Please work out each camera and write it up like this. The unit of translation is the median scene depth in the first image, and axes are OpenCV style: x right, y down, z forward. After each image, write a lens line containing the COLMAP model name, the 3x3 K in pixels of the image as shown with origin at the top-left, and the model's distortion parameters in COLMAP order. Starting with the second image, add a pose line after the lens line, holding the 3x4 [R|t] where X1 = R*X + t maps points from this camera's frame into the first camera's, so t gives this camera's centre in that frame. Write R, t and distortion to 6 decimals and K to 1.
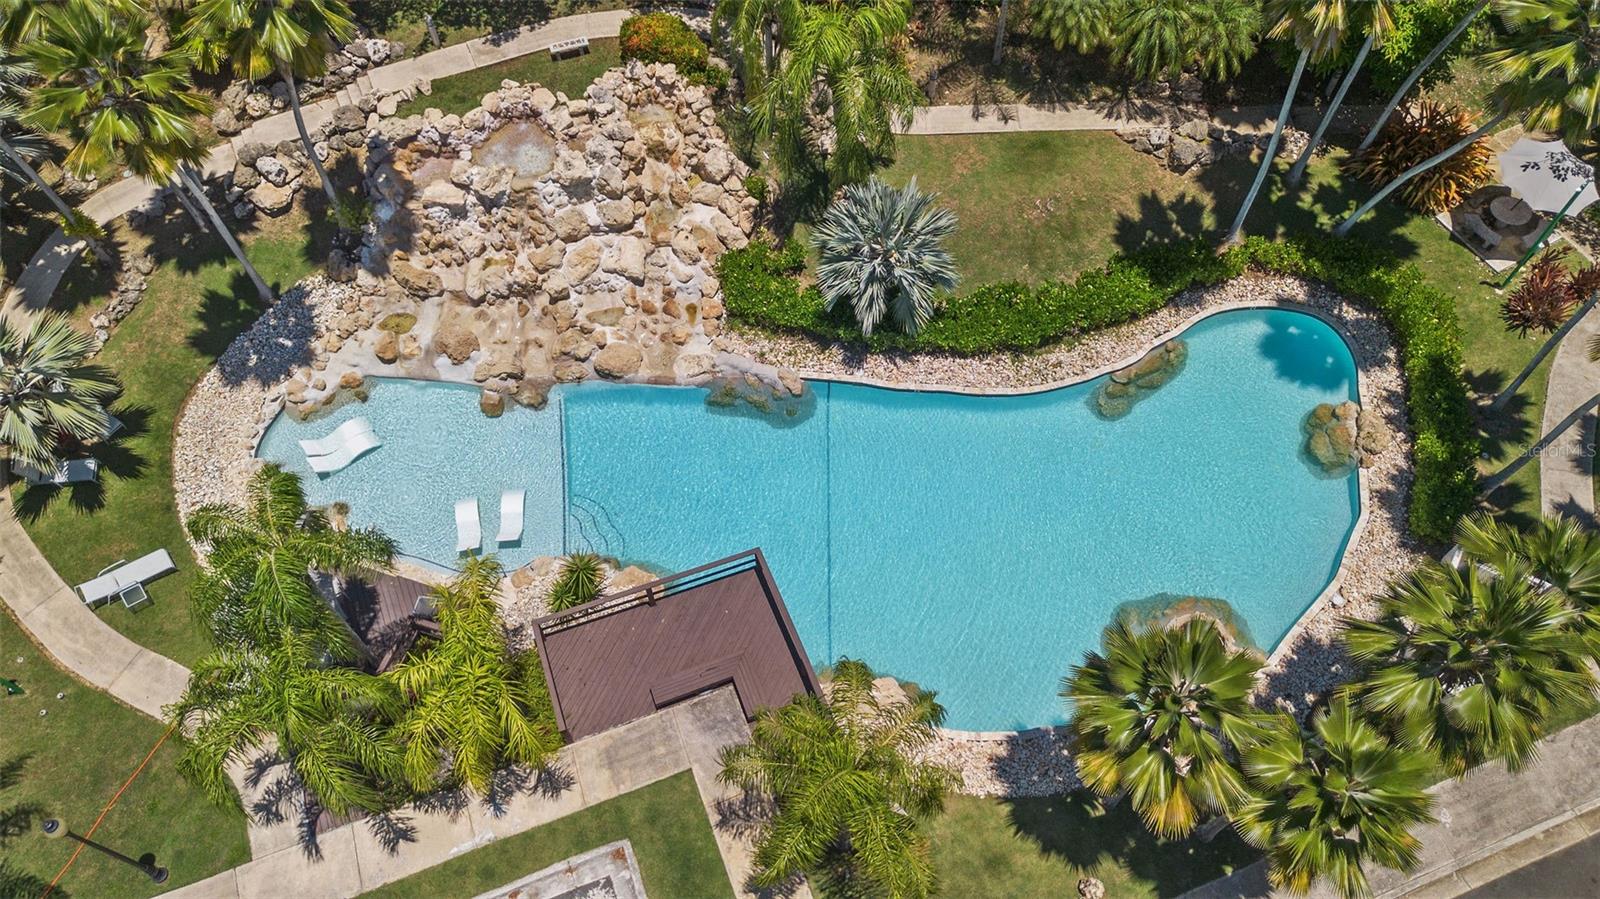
lens RADIAL K [[1128.8, 0, 797.0], [0, 1128.8, 445.0], [0, 0, 1]] dist [0.024012, -0.005961]
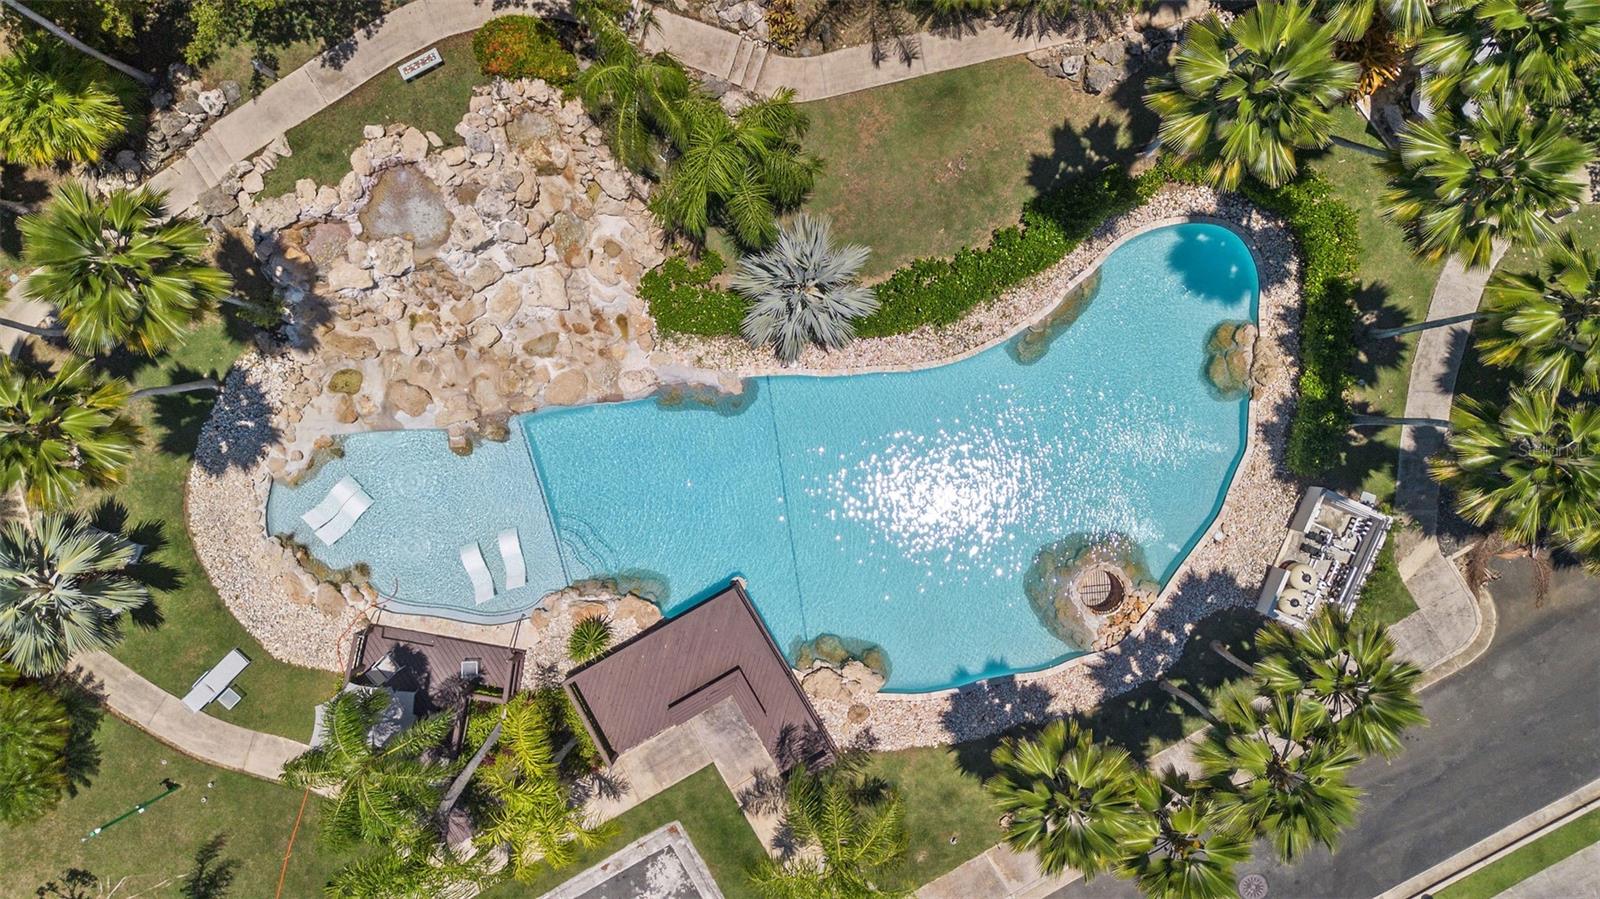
lens RADIAL K [[1128.8, 0, 799.7], [0, 1128.8, 446.7], [0, 0, 1]] dist [0.024012, -0.005961]
pose [[0.987578, -0.156676, -0.011901, 0.061397], [0.139401, 0.838697, 0.526455, -0.550438], [-0.072501, -0.521575, 0.850120, 0.059323]]
